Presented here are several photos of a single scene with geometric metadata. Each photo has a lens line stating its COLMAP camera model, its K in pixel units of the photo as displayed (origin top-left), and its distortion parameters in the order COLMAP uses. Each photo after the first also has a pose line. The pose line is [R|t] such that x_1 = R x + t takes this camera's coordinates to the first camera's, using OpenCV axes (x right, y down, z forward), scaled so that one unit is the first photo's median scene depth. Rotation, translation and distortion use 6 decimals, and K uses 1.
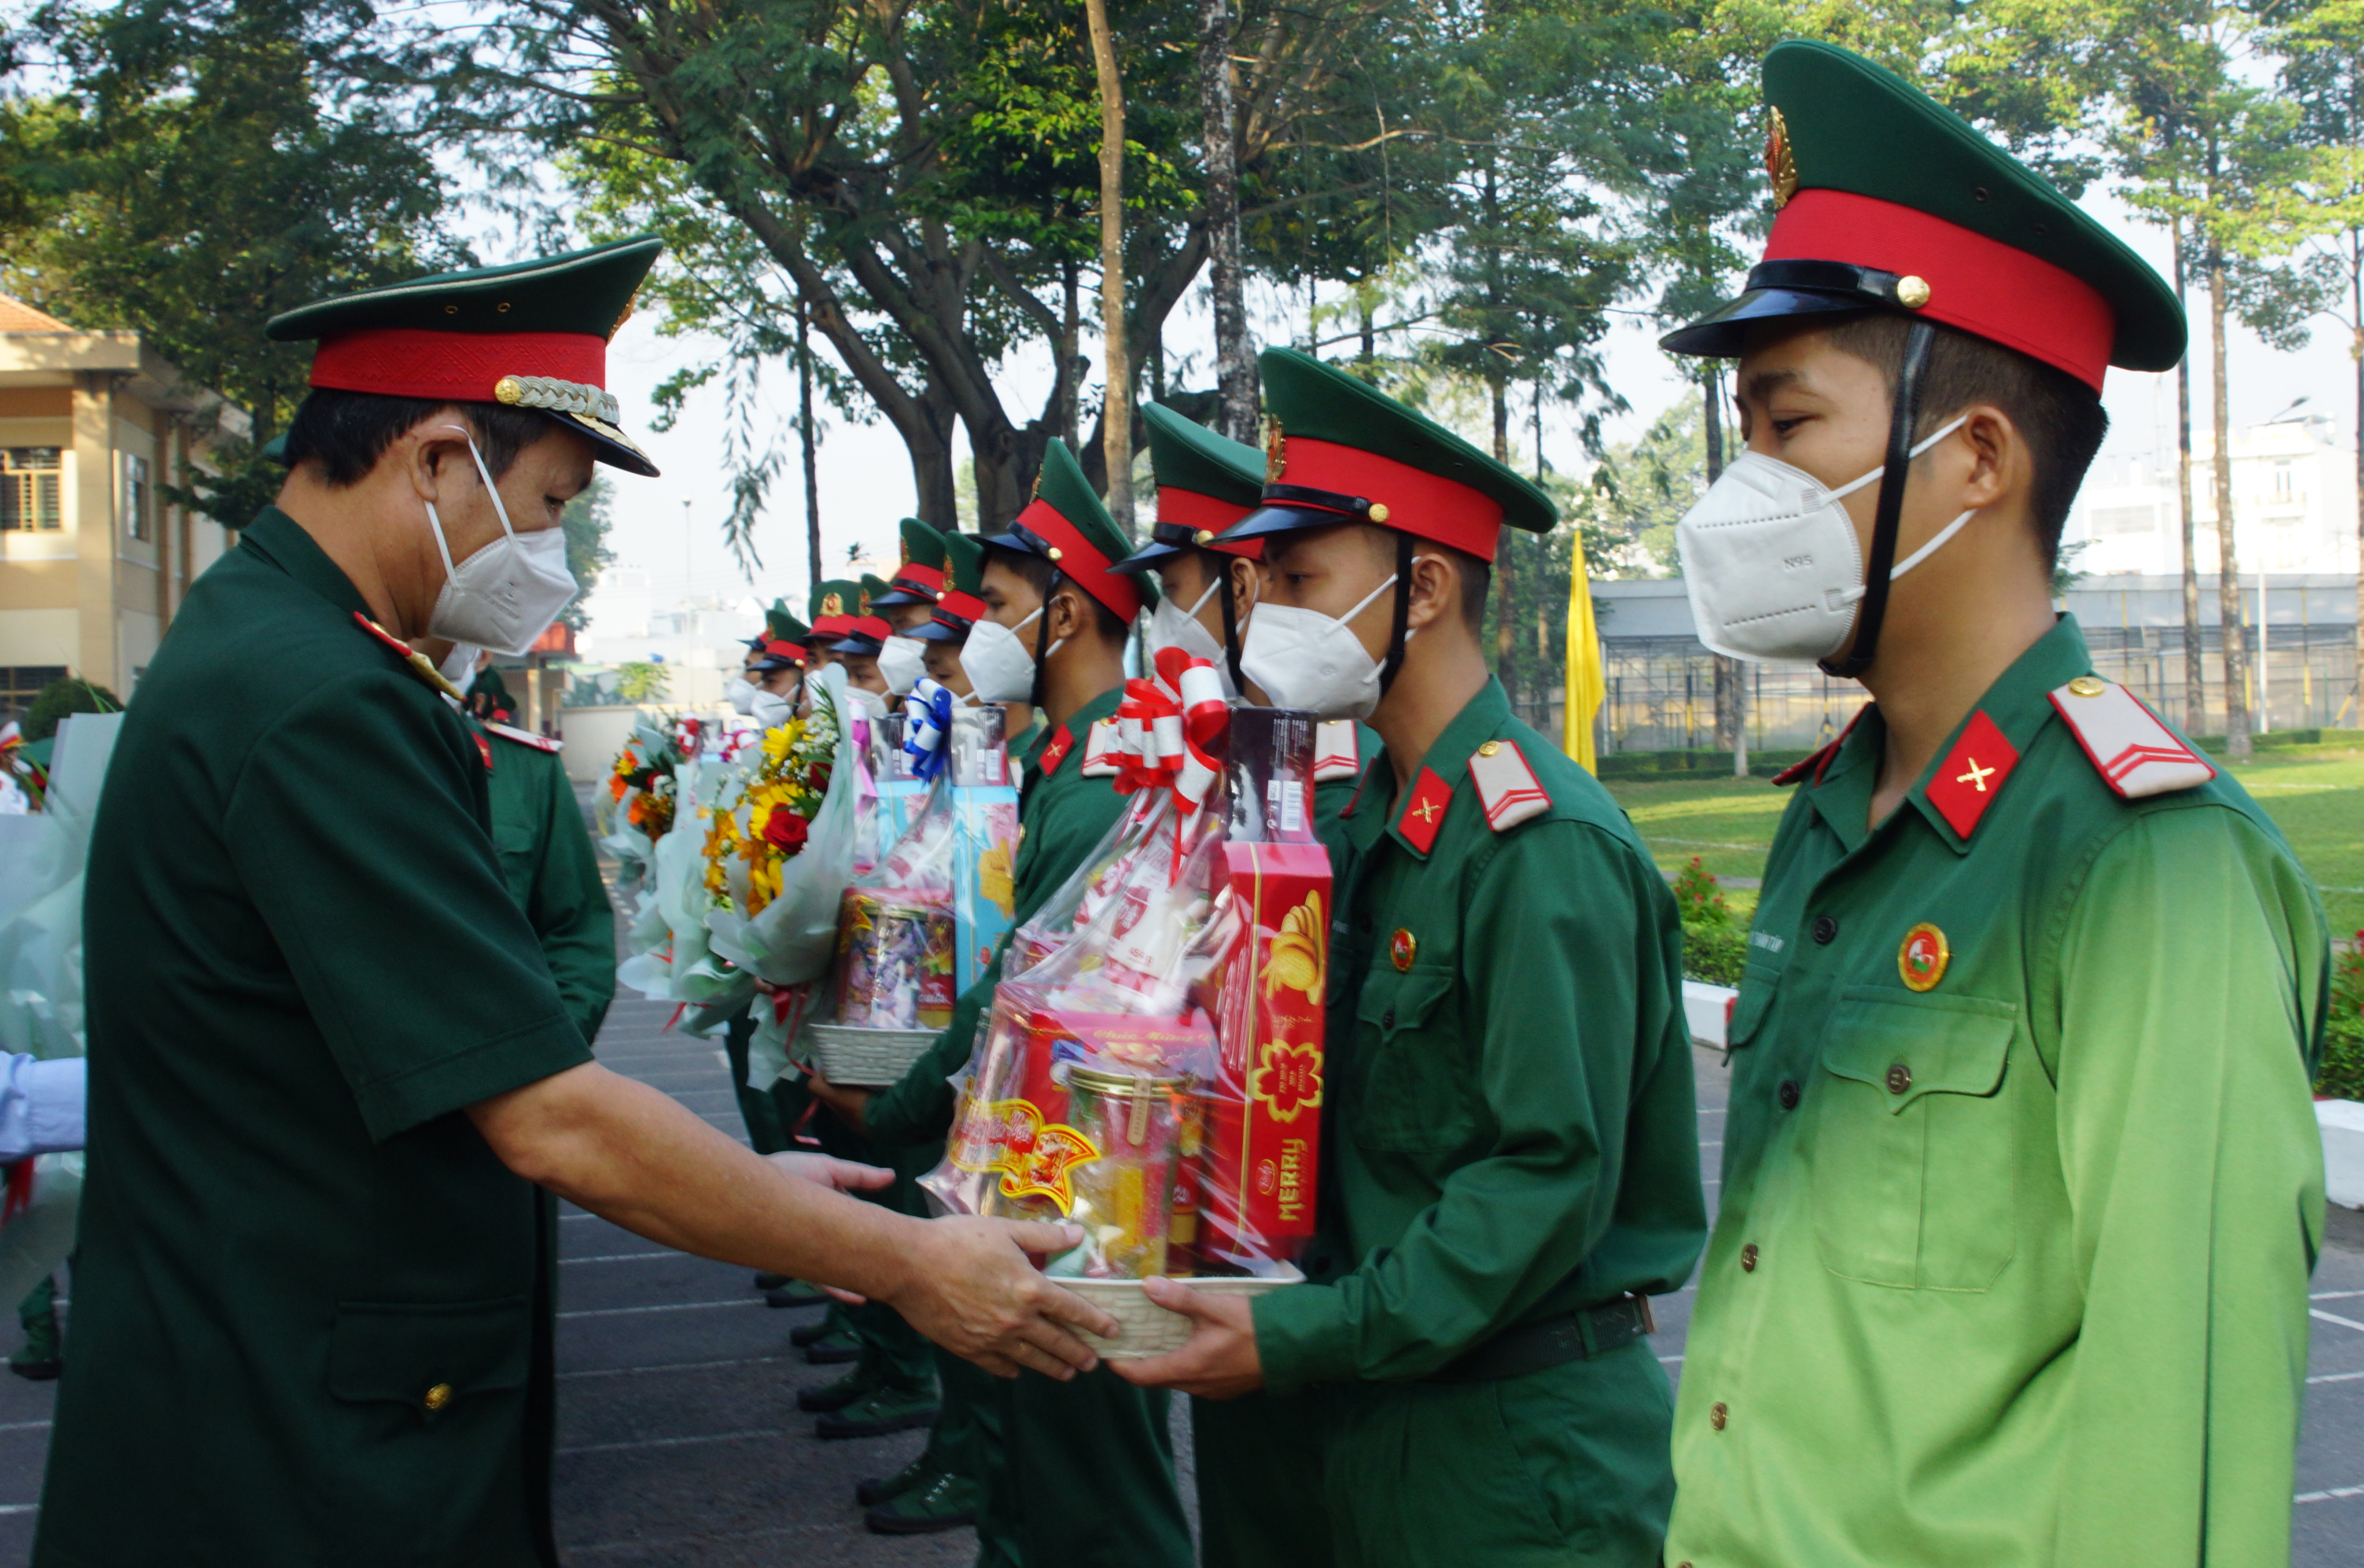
lens RADIAL K [[2413.4, 0, 1184.1], [0, 2413.4, 778.3], [0, 0, 1]] dist [-0.002704, 0.000000]
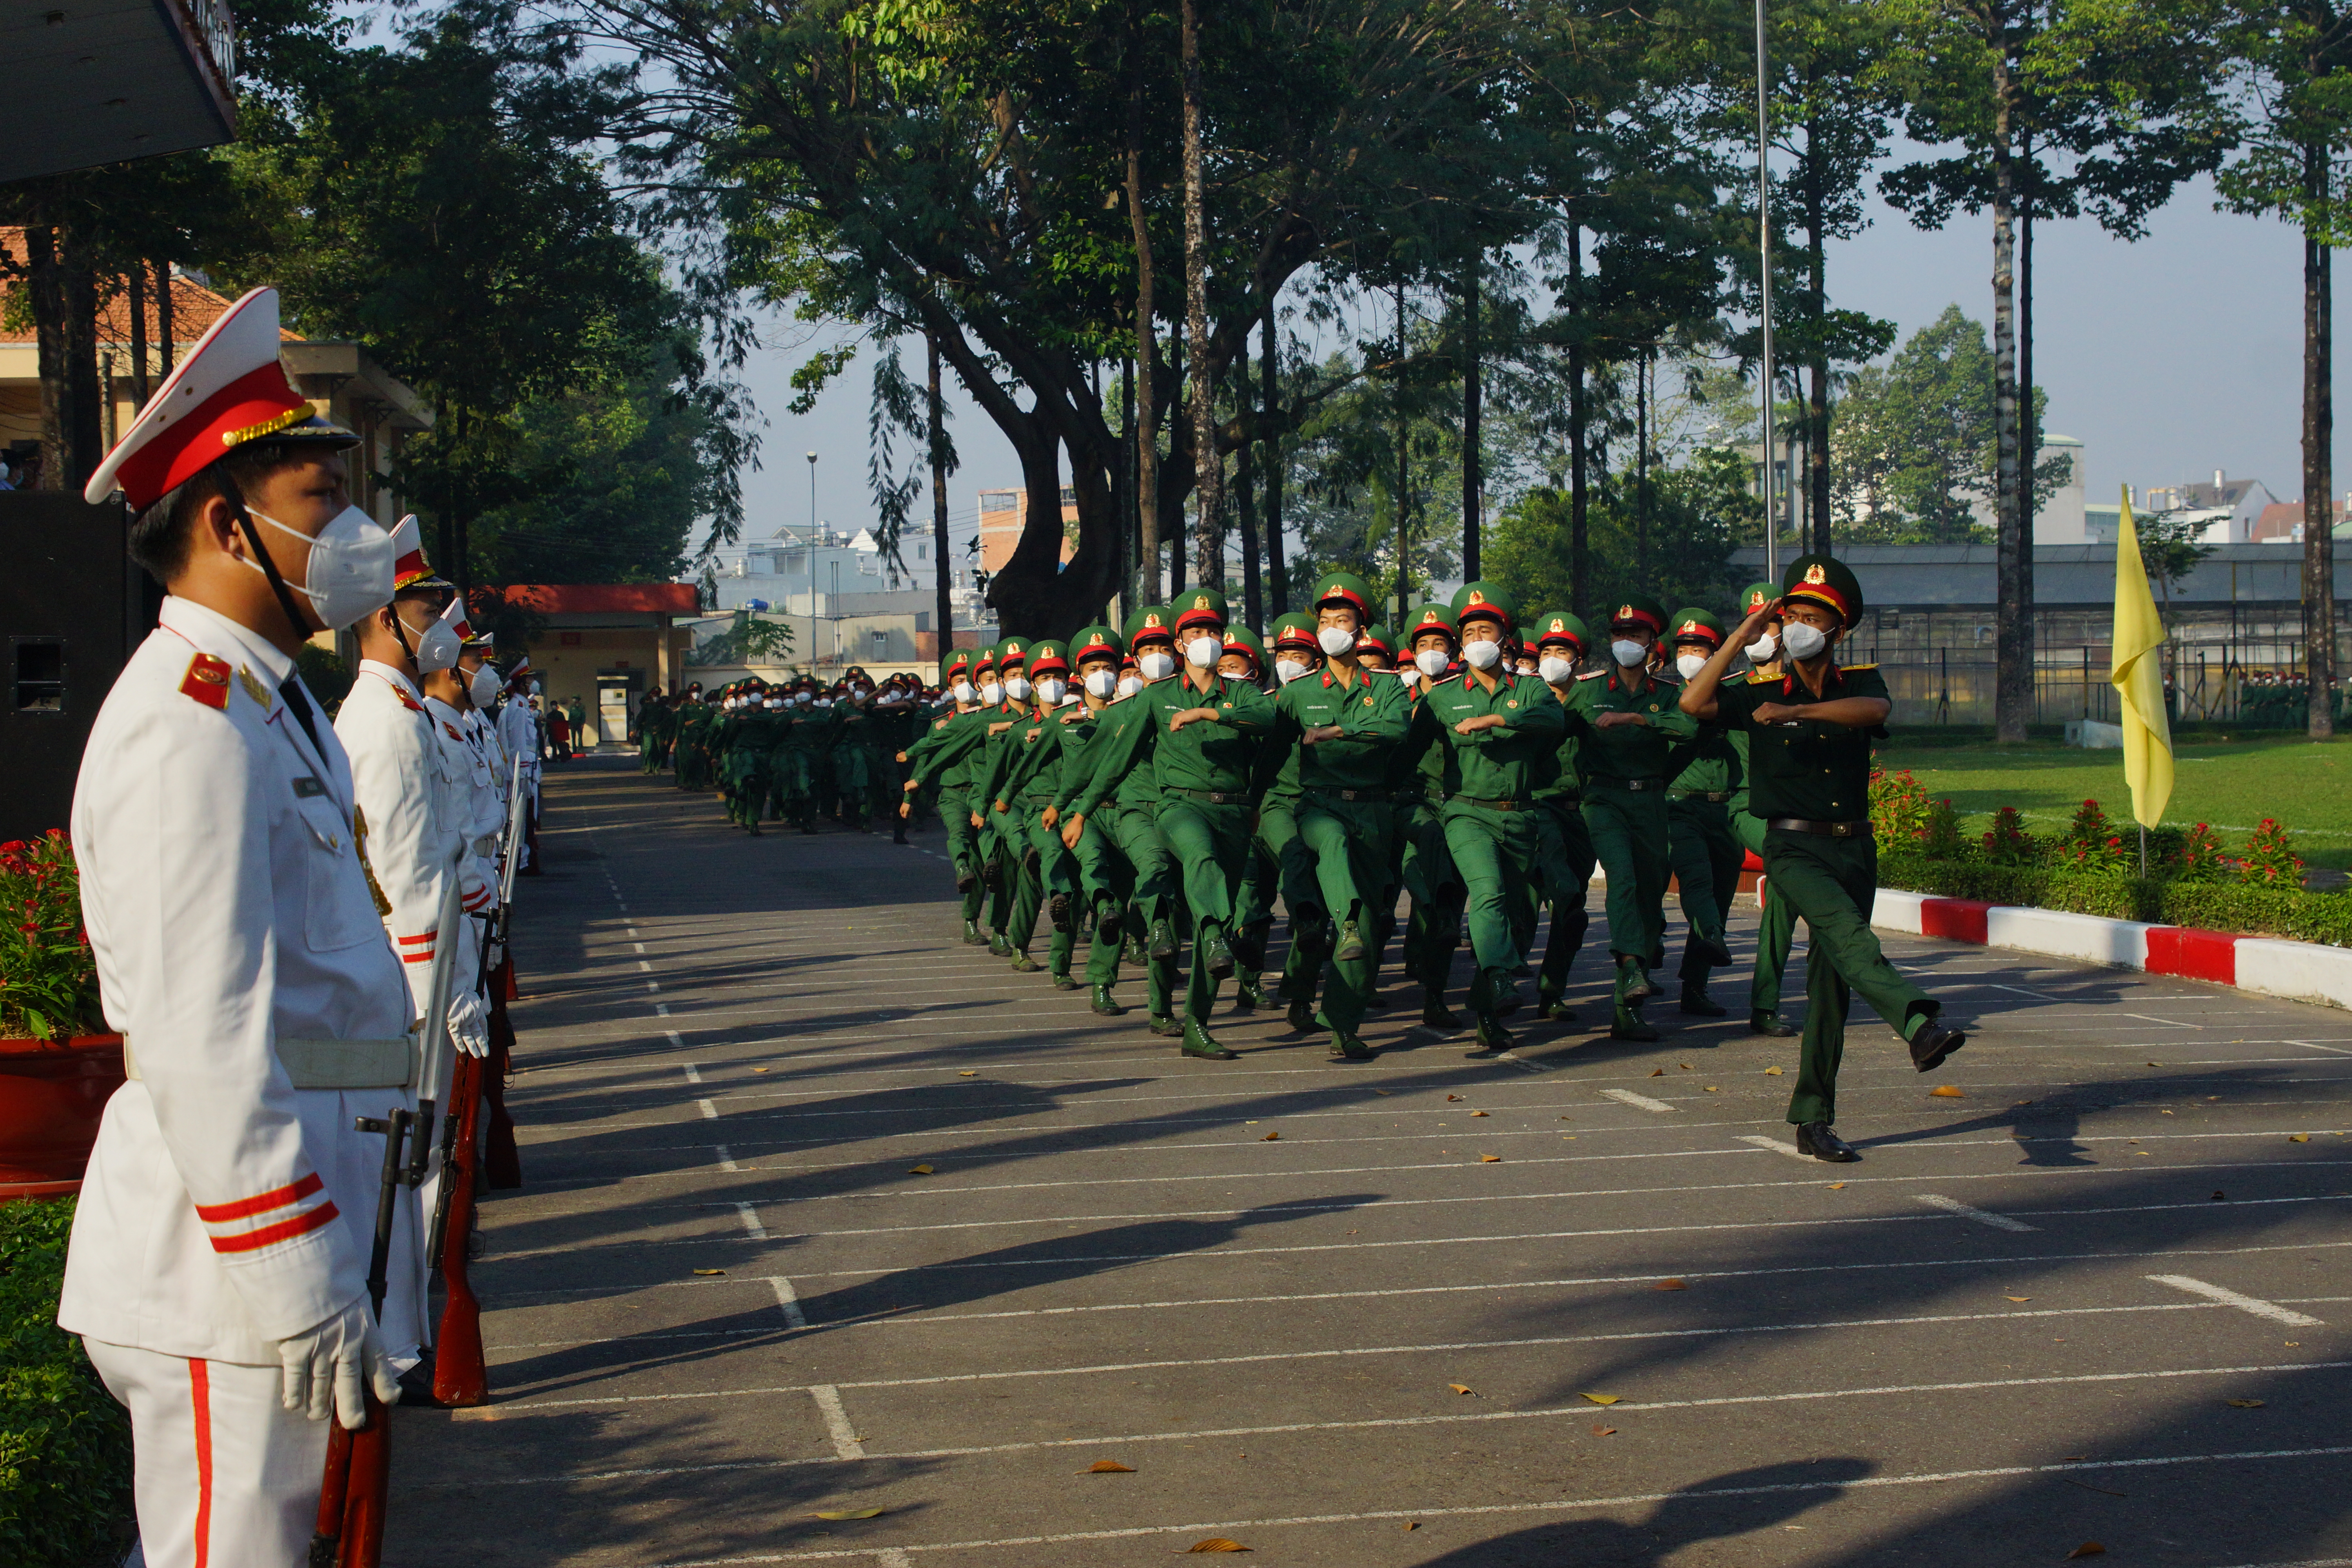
lens RADIAL K [[3522.7, 0, 1175.7], [0, 3522.7, 784.7], [0, 0, 1]] dist [0.030691, 0.000000]
pose [[0.996306, 0.007764, -0.085520, 0.081869], [-0.007491, 0.999966, 0.003516, 0.012711], [0.085545, -0.002862, 0.996330, -0.535394]]
